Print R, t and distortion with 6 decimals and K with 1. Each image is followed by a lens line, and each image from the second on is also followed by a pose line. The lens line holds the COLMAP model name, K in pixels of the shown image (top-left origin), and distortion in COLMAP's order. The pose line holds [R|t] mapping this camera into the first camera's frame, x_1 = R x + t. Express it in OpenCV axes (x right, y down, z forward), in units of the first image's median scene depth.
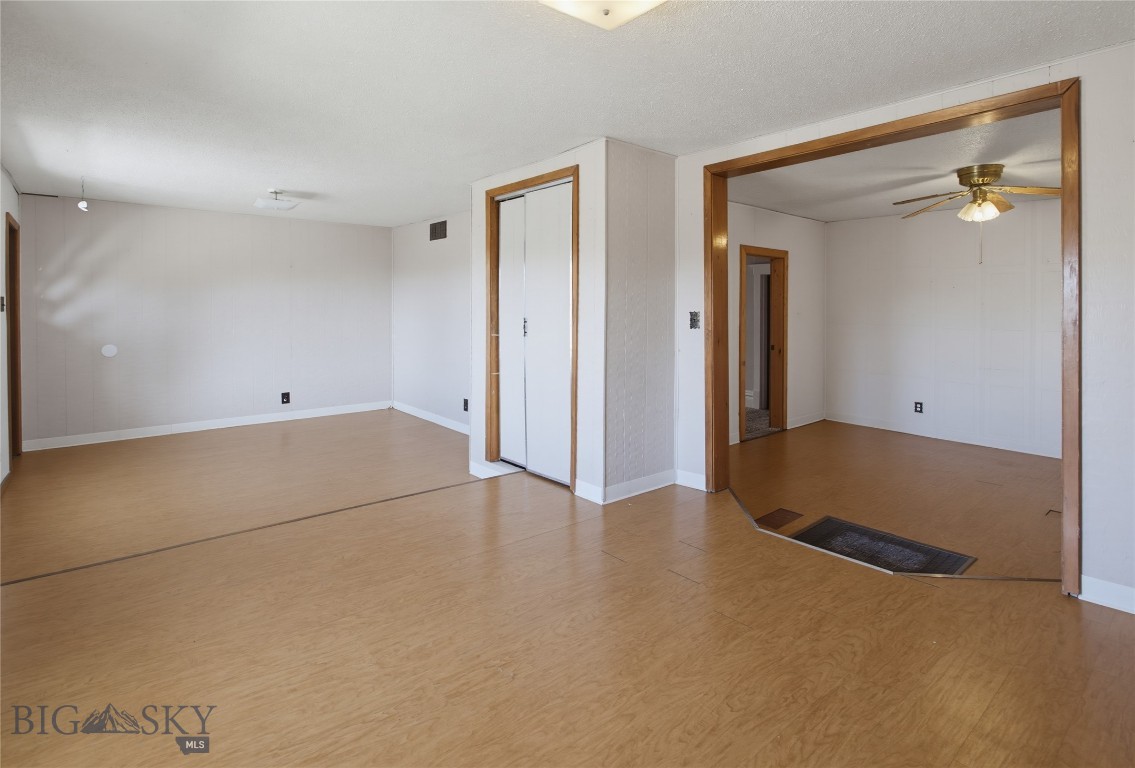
lens RADIAL K [[566.3, 0, 566.1], [0, 566.3, 312.0], [0, 0, 1]] dist [0.000578, 0.001035]
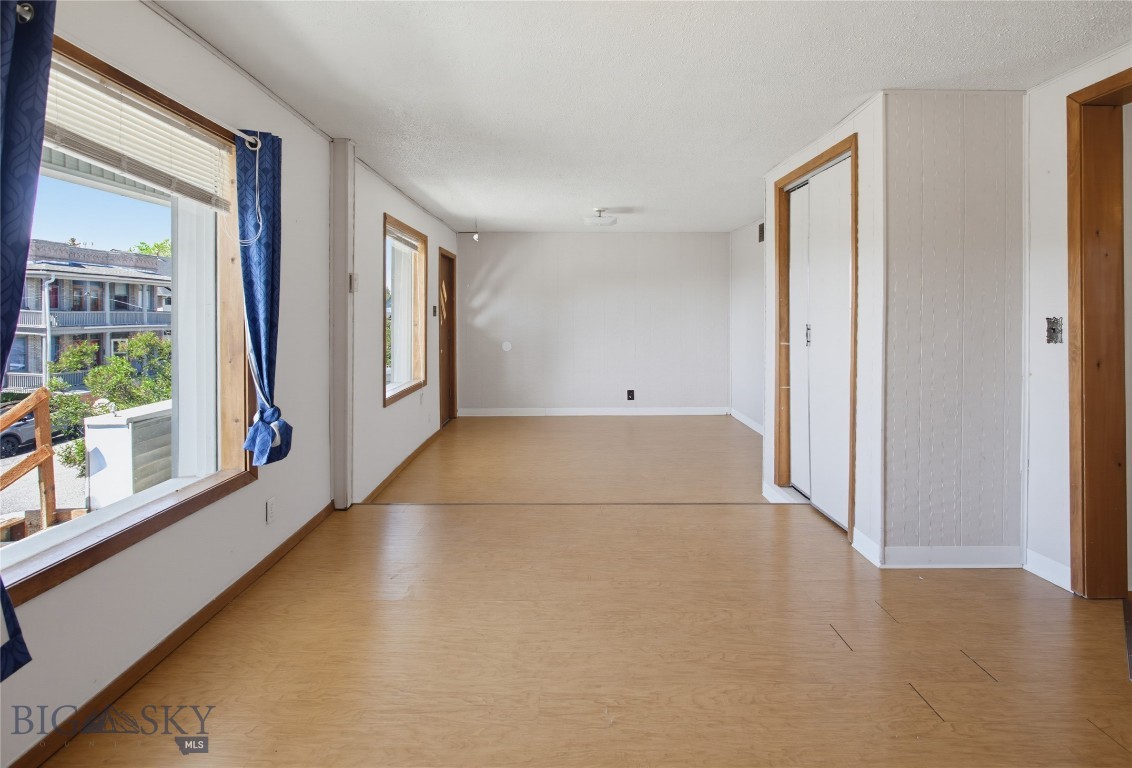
lens RADIAL K [[565.4, 0, 567.7], [0, 565.4, 317.3], [0, 0, 1]] dist [0.000333, 0.001155]
pose [[0.779667, 0.001987, -0.626191, 0.190756], [-0.002287, 0.999997, 0.000326, 0.000111], [0.626190, 0.001178, 0.779670, 0.118321]]
